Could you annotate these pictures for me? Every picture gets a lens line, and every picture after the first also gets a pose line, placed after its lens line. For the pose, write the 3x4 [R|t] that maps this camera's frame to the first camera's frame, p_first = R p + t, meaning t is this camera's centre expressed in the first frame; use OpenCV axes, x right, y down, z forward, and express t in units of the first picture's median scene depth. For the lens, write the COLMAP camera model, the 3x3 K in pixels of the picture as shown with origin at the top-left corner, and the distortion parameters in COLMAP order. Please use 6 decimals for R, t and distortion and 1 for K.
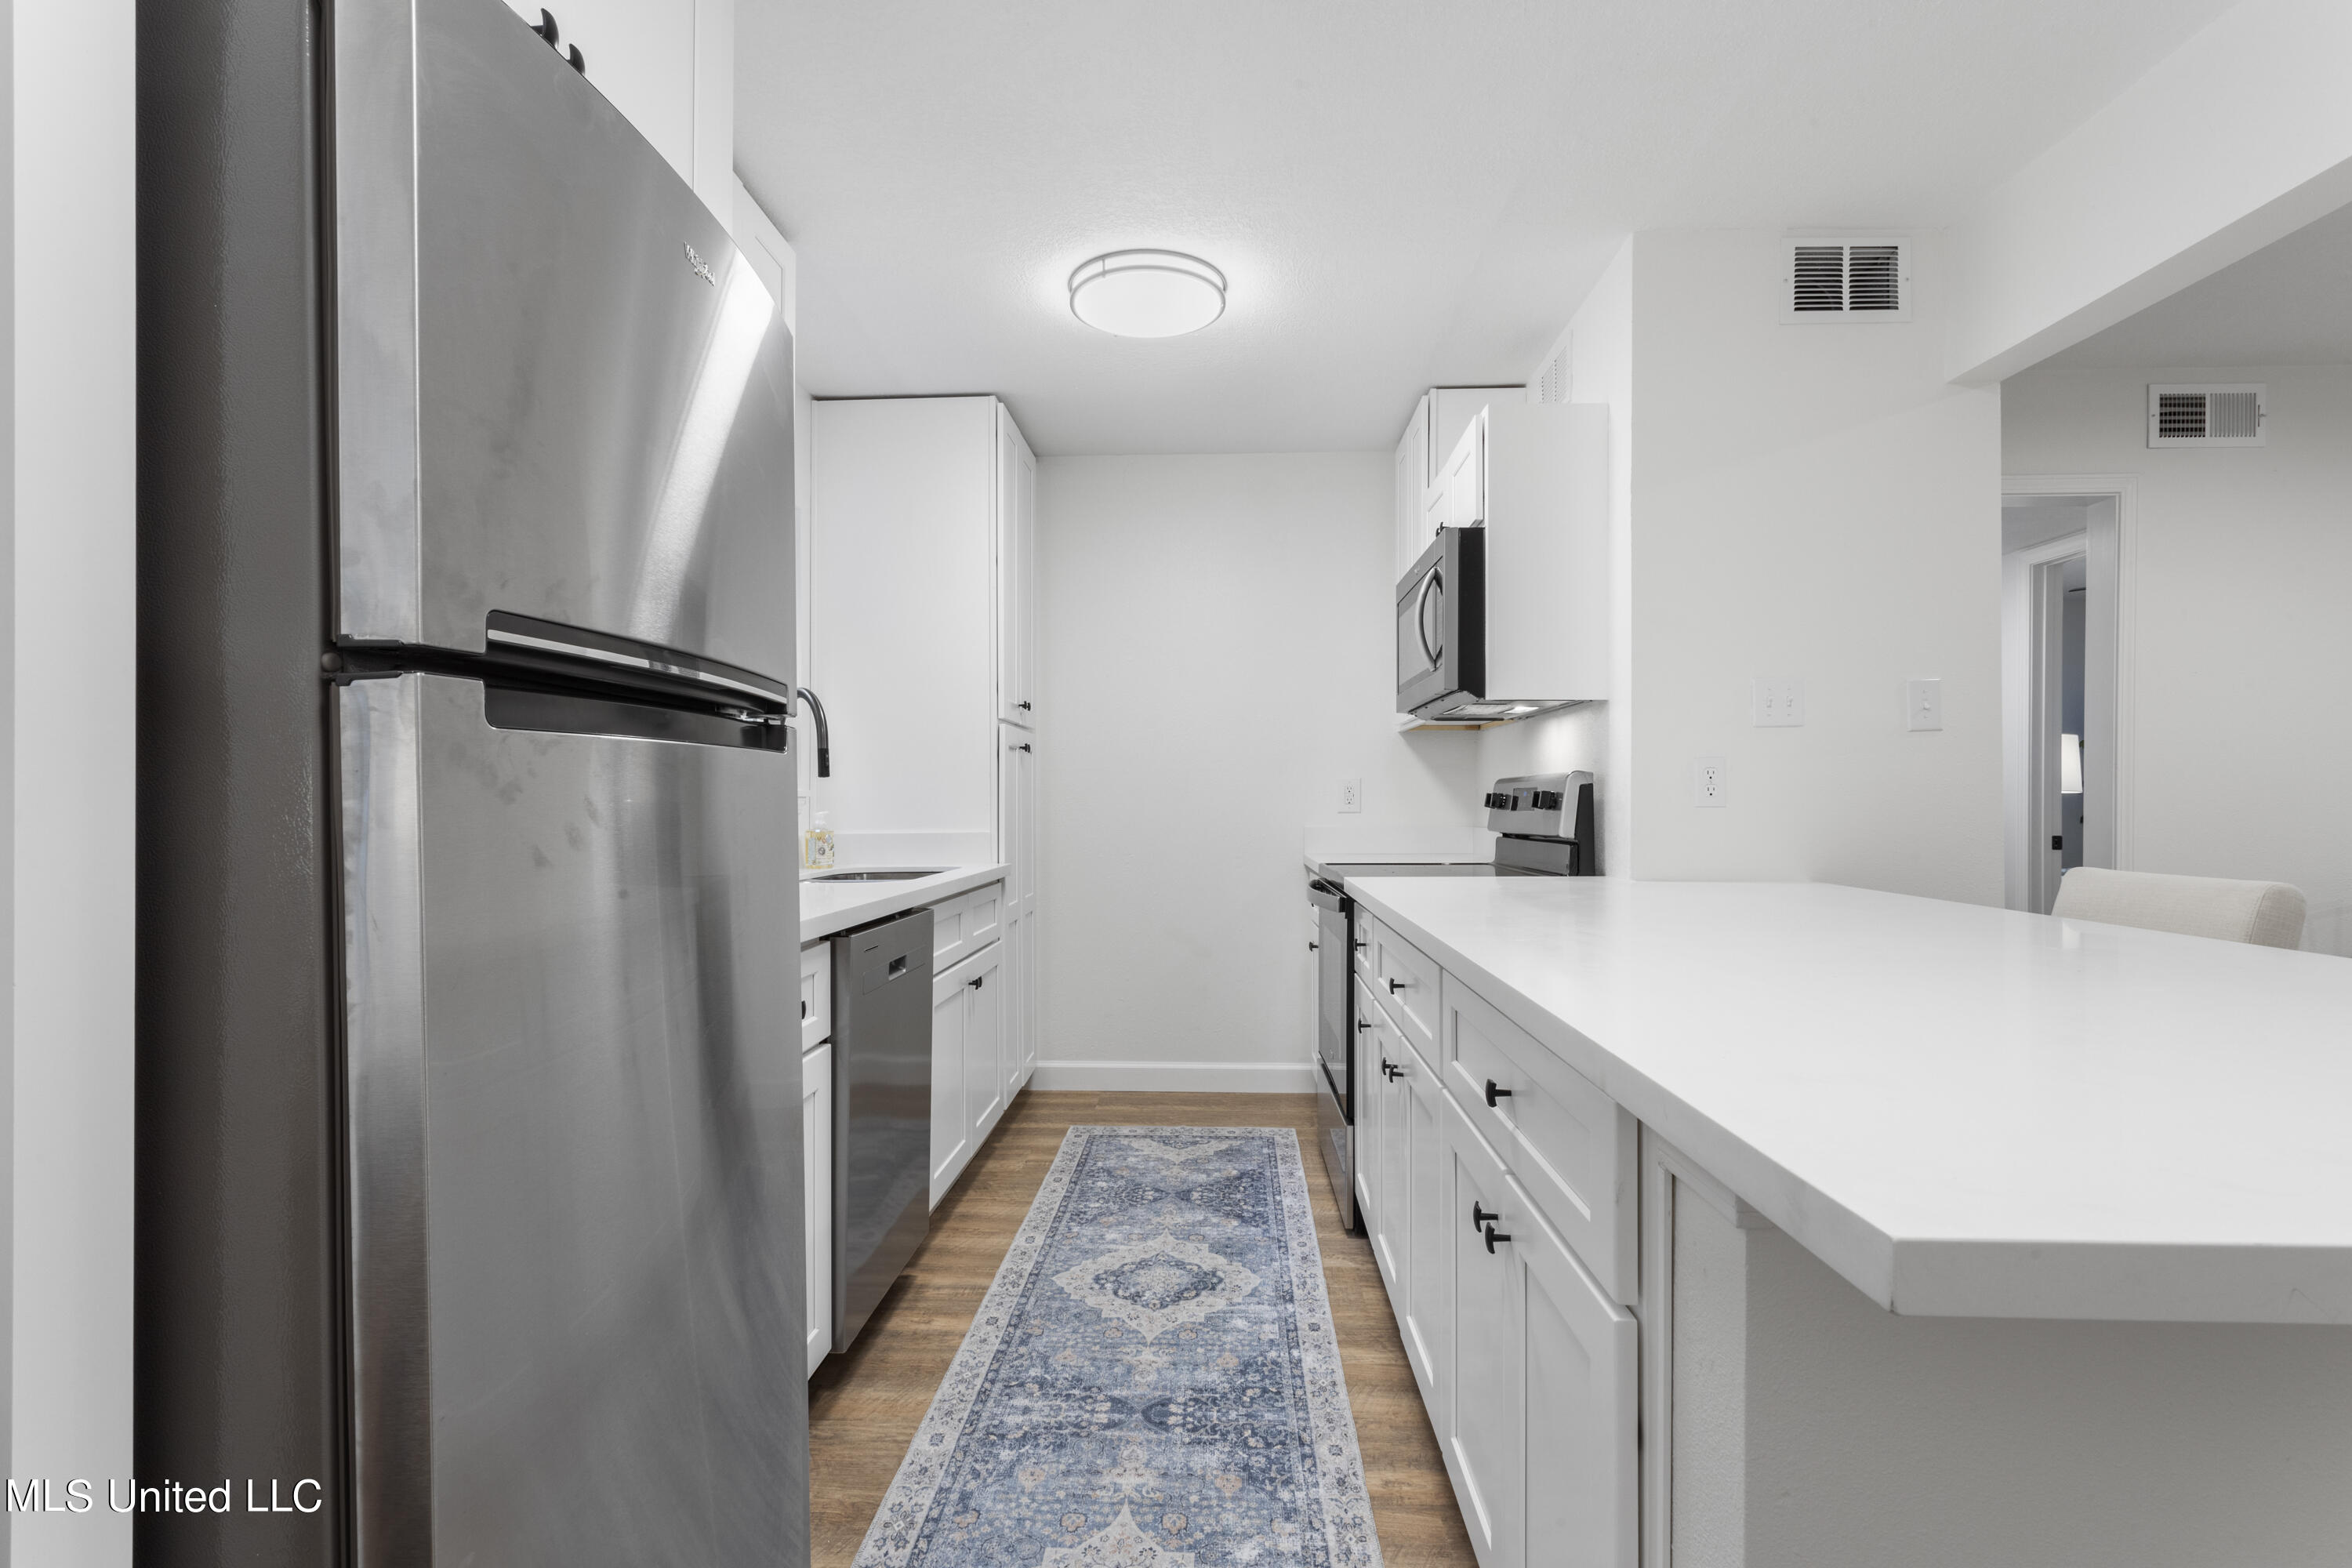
lens RADIAL K [[1124.1, 0, 1178.9], [0, 1124.1, 793.9], [0, 0, 1]] dist [0.003292, 0.001607]
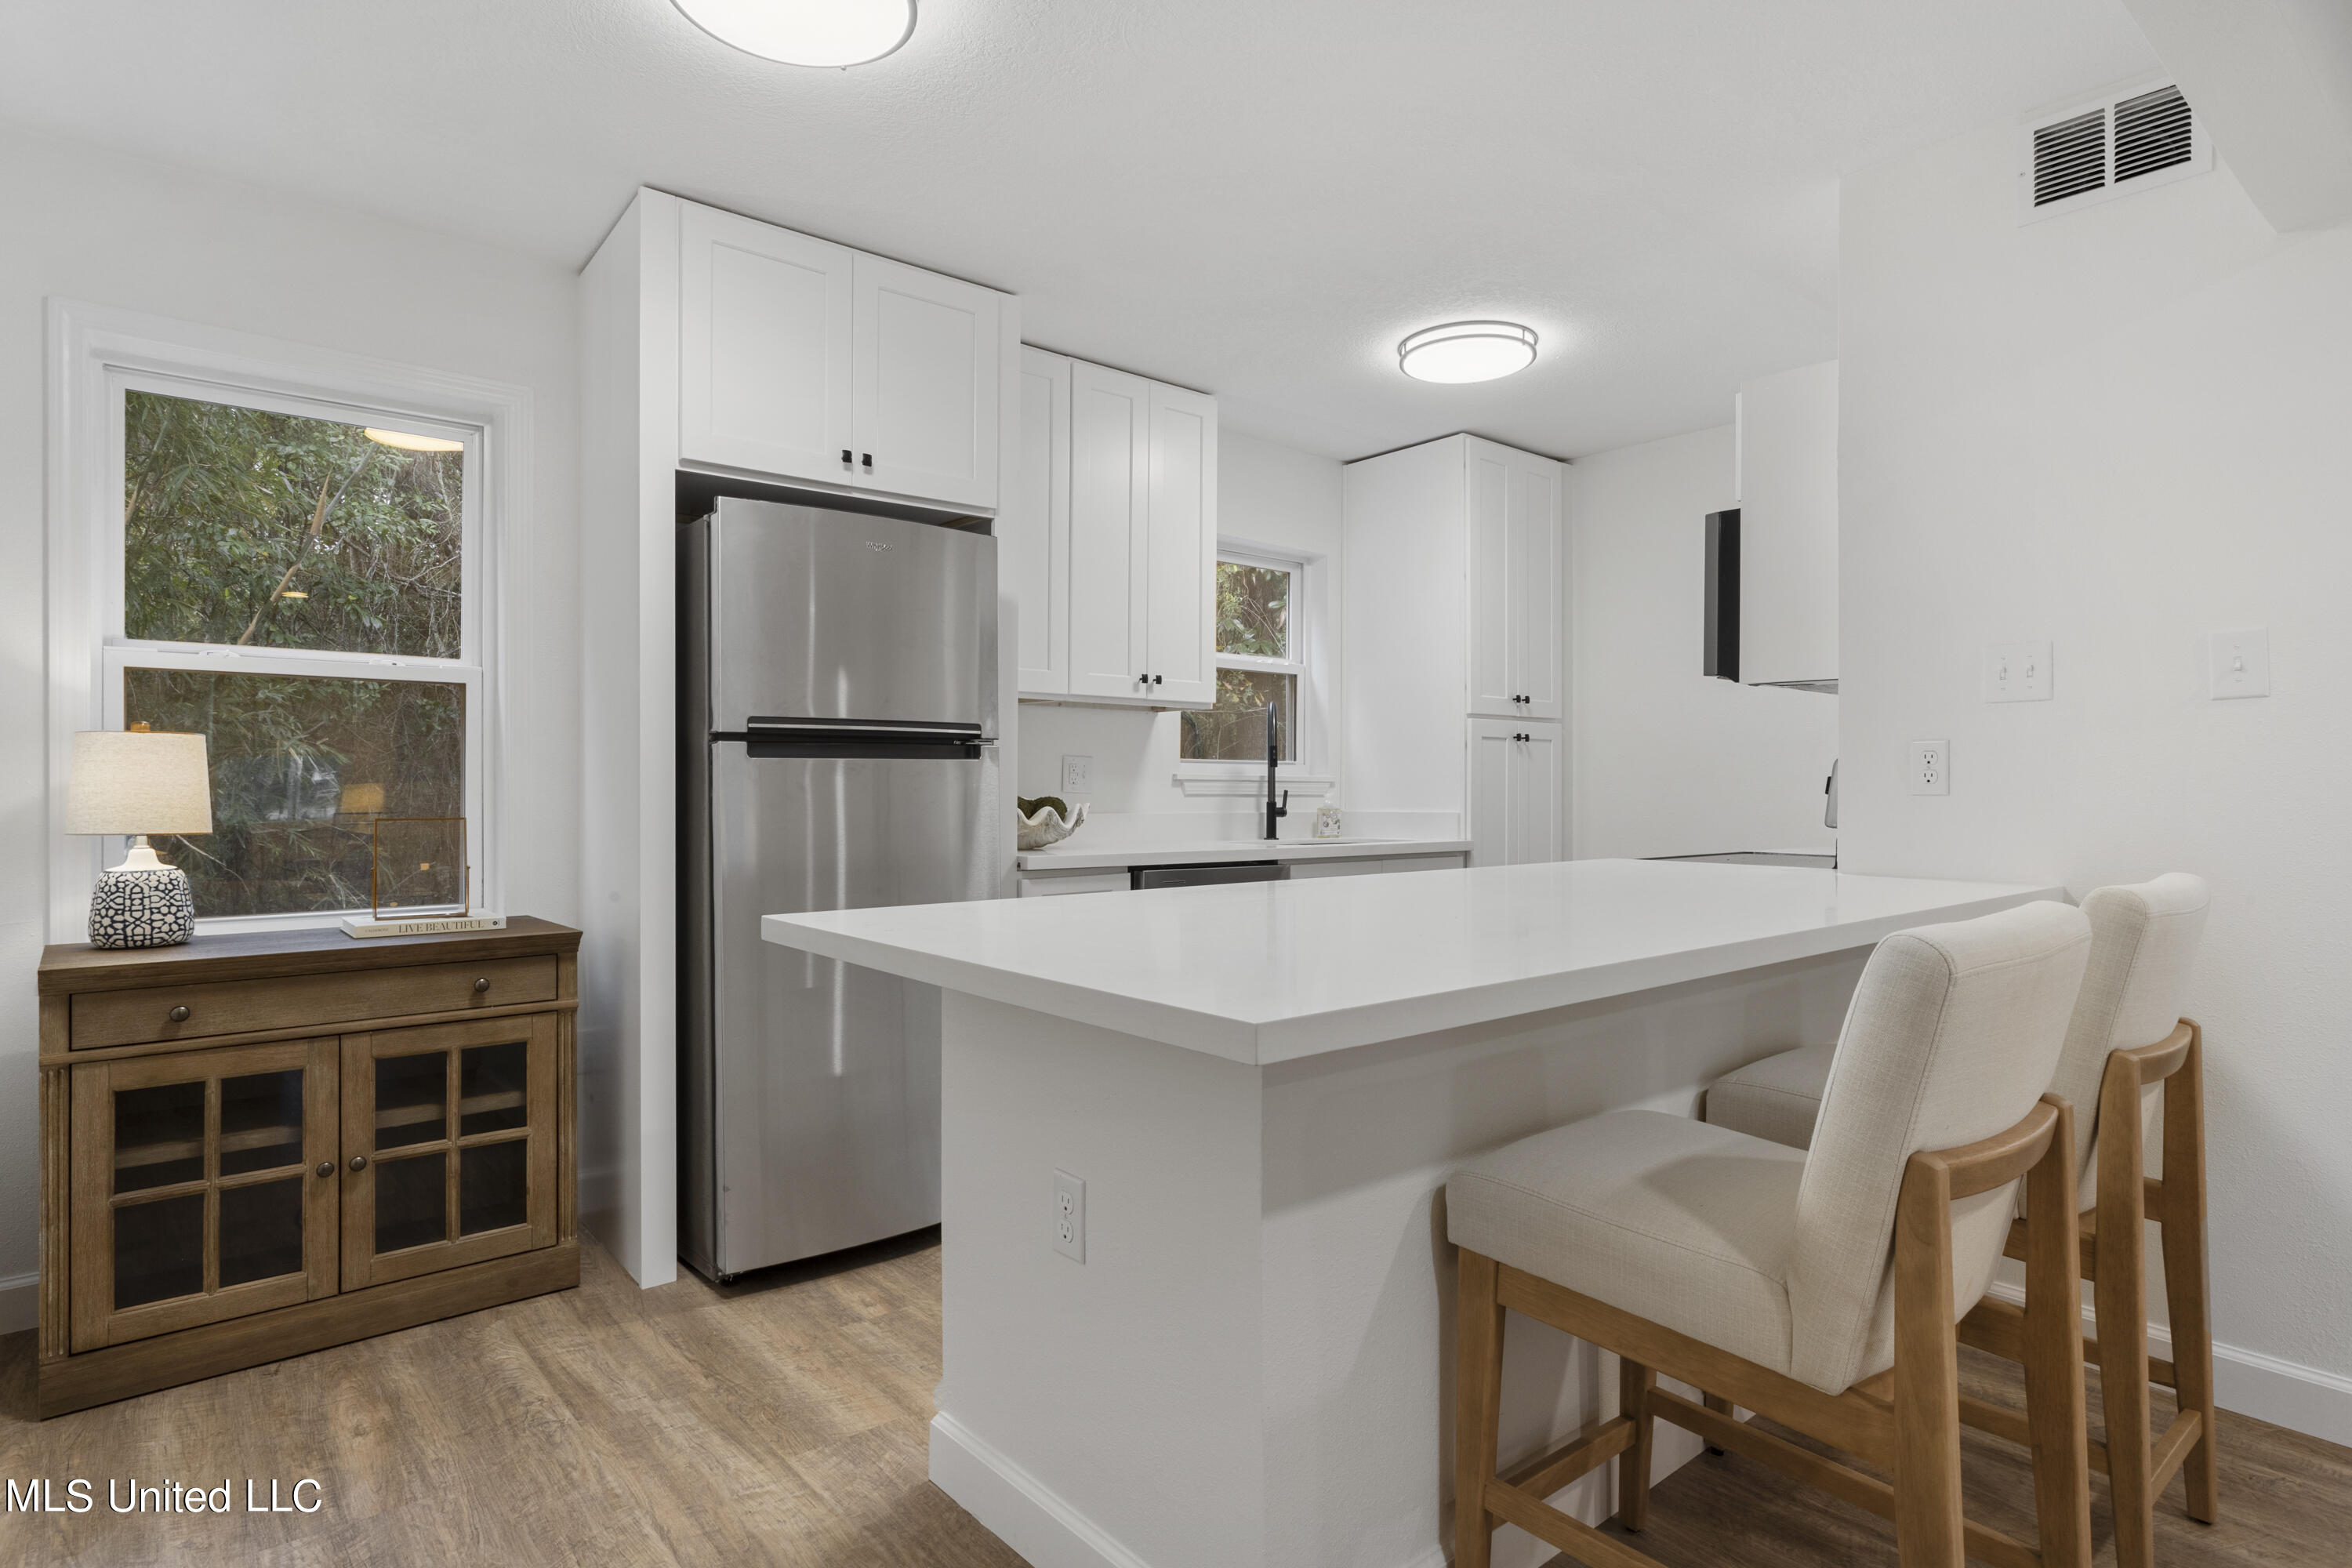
lens RADIAL K [[1245.5, 0, 1156.9], [0, 1245.5, 781.5], [0, 0, 1]] dist [-0.010848, 0.001117]
pose [[0.660482, 0.003179, -0.750835, 0.745321], [0.000306, 0.999990, 0.004502, -0.003674], [0.750842, -0.003203, 0.660474, -0.095832]]
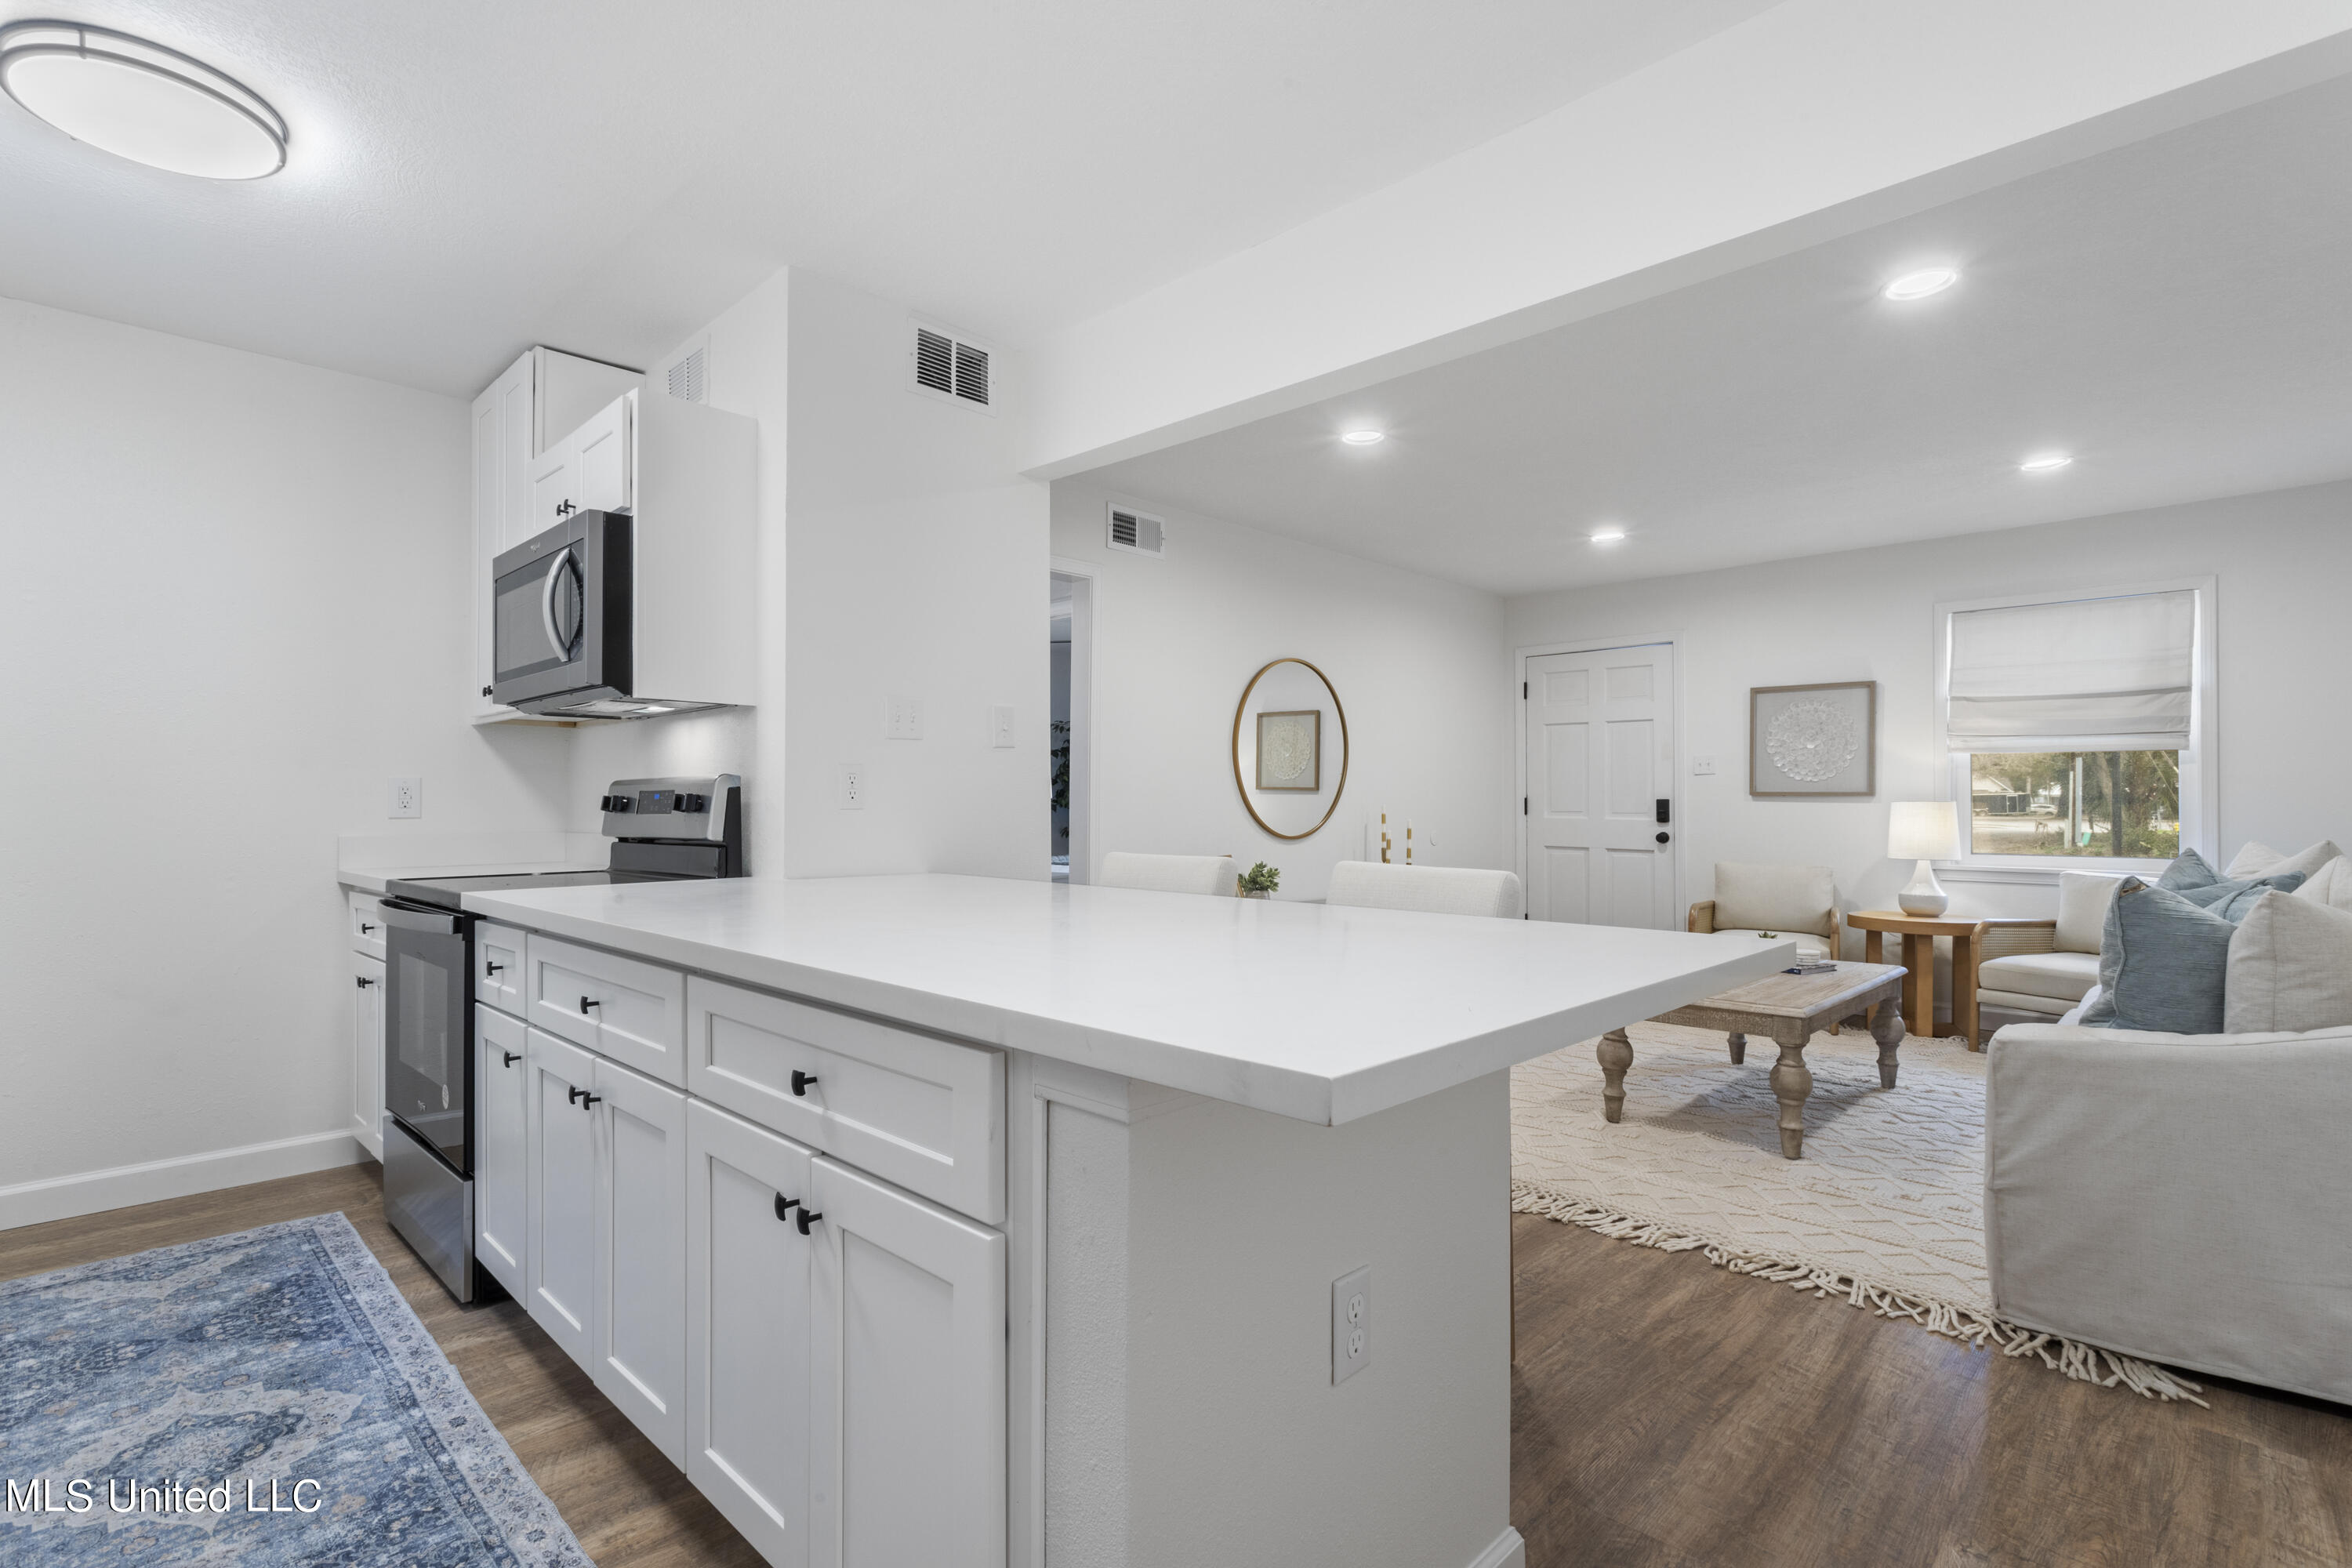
lens RADIAL K [[1124.1, 0, 1175.2], [0, 1124.1, 793.7], [0, 0, 1]] dist [0.003292, 0.001607]
pose [[0.672263, 0.007249, 0.740277, -0.121022], [-0.003994, 0.999973, -0.006165, 0.001927], [-0.740302, 0.001187, 0.672273, 0.020354]]
